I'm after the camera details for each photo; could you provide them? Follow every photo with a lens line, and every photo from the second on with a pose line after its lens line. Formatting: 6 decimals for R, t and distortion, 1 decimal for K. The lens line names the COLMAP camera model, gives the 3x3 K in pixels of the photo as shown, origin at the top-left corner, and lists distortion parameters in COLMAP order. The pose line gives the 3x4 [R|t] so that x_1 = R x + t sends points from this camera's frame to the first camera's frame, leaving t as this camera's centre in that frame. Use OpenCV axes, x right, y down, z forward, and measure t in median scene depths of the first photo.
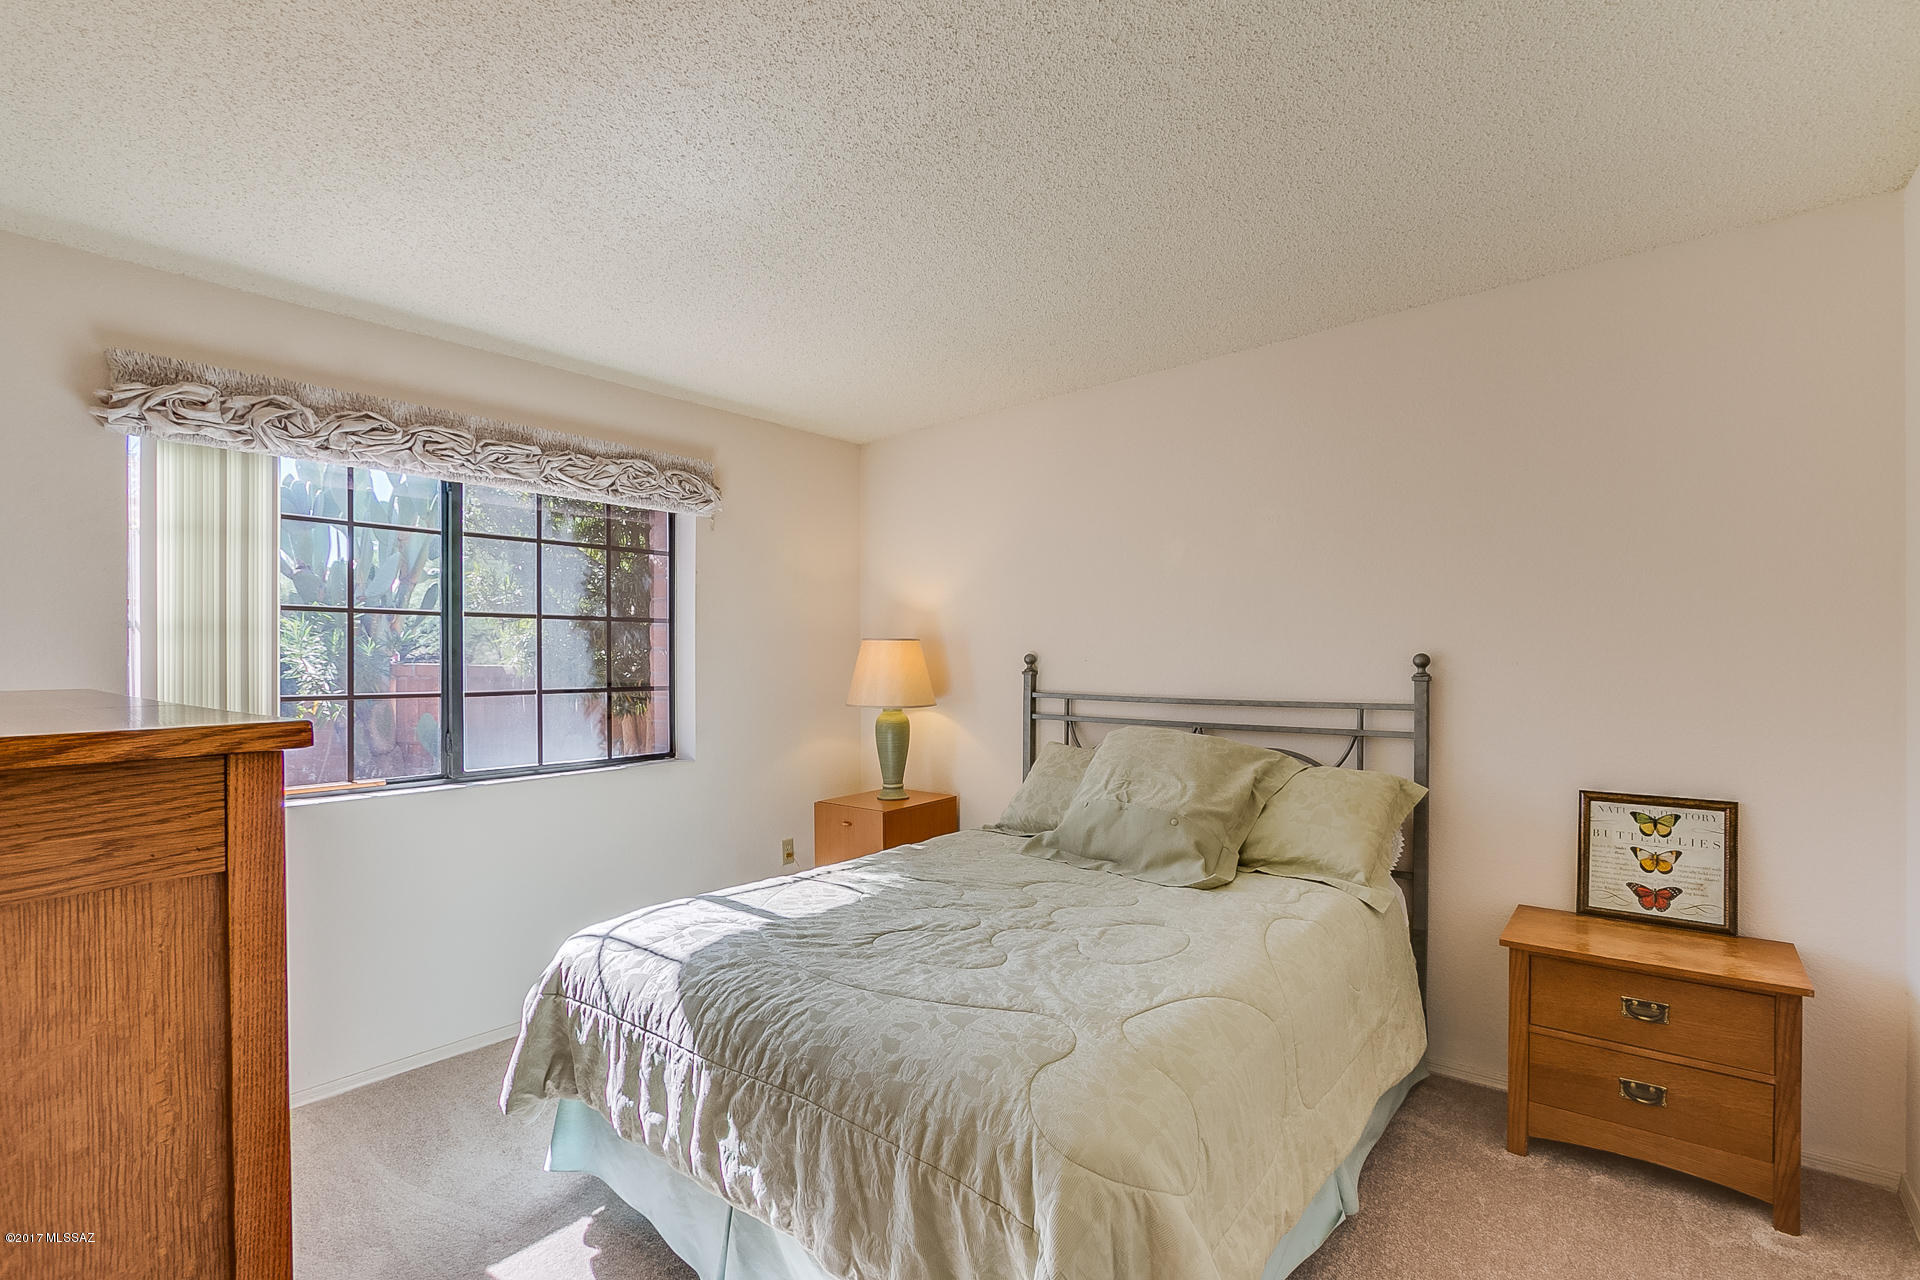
lens RADIAL K [[900.4, 0, 939.7], [0, 900.4, 658.2], [0, 0, 1]] dist [-0.016877, 0.002292]
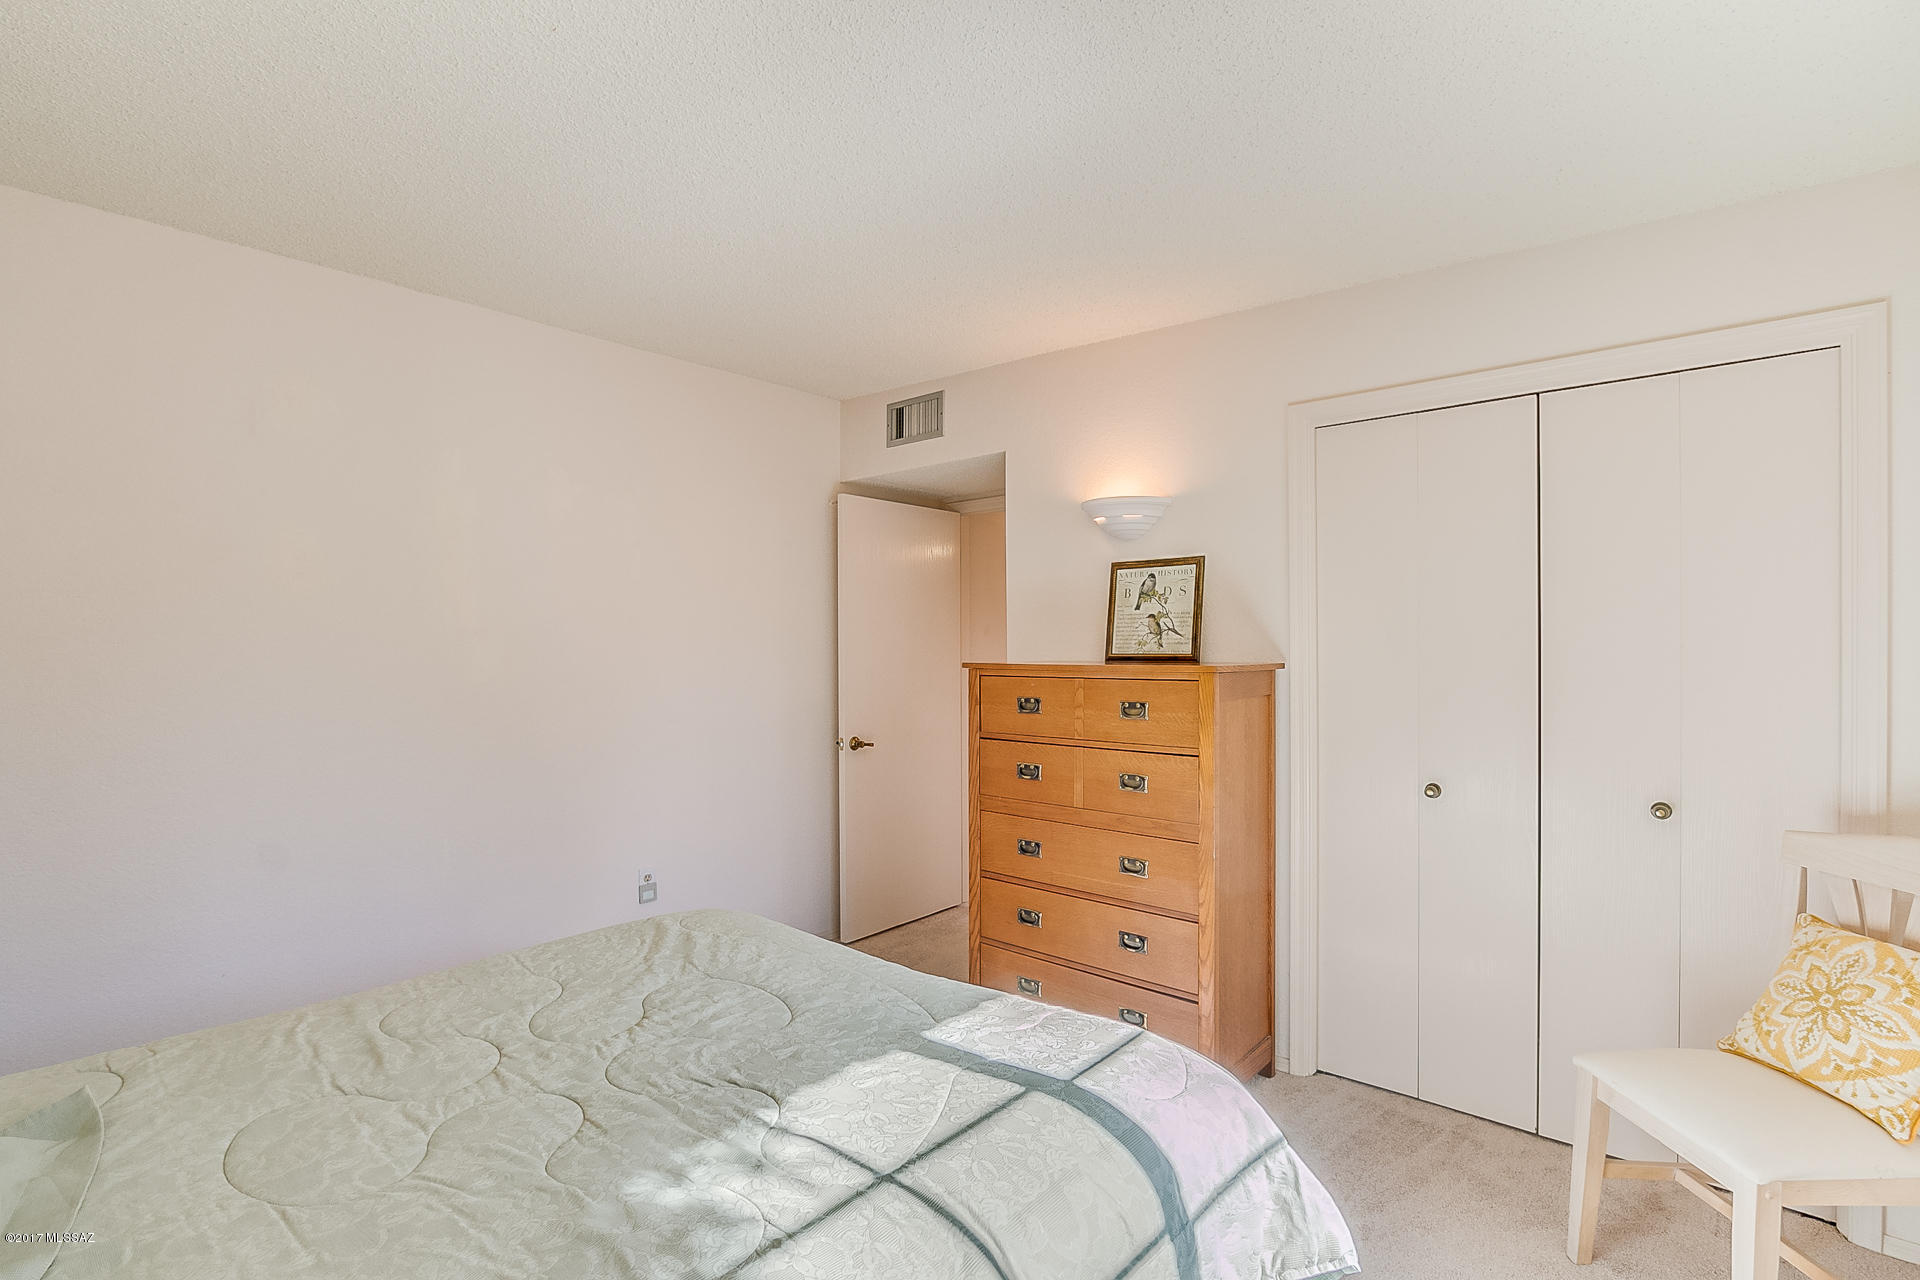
lens RADIAL K [[897.9, 0, 967.6], [0, 897.9, 645.6], [0, 0, 1]] dist [-0.033892, 0.015023]
pose [[-0.999682, 0.008767, 0.023635, -0.219430], [0.008872, 0.999951, 0.004330, -0.016429], [-0.023596, 0.004538, -0.999711, 1.549742]]
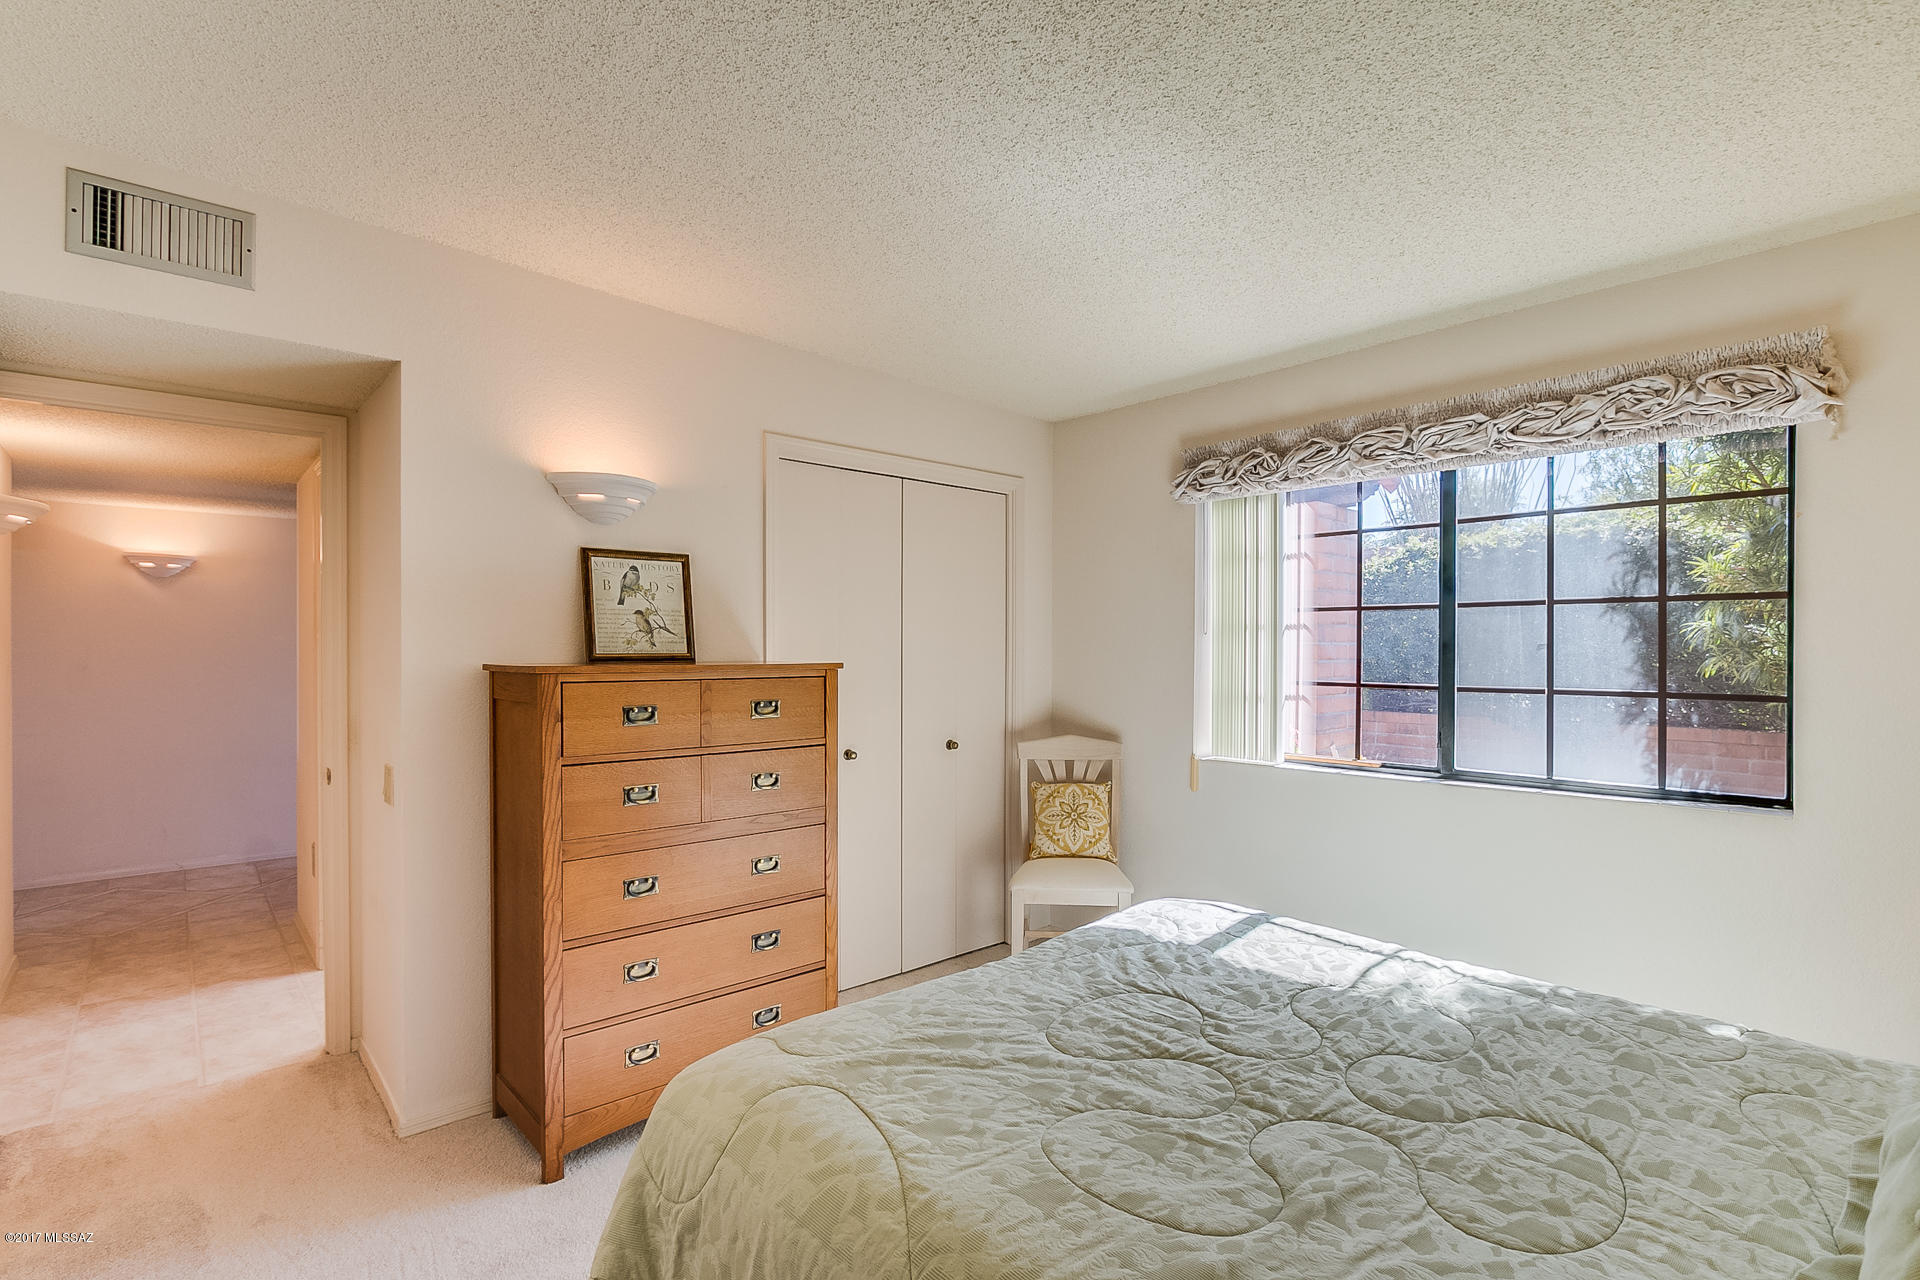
lens RADIAL K [[900.4, 0, 939.7], [0, 900.4, 658.2], [0, 0, 1]] dist [-0.016877, 0.002292]
pose [[-0.166064, 0.014958, -0.986002, 0.678476], [-0.000908, 0.999882, 0.015321, -0.008819], [0.986115, 0.003440, -0.166031, 0.819553]]
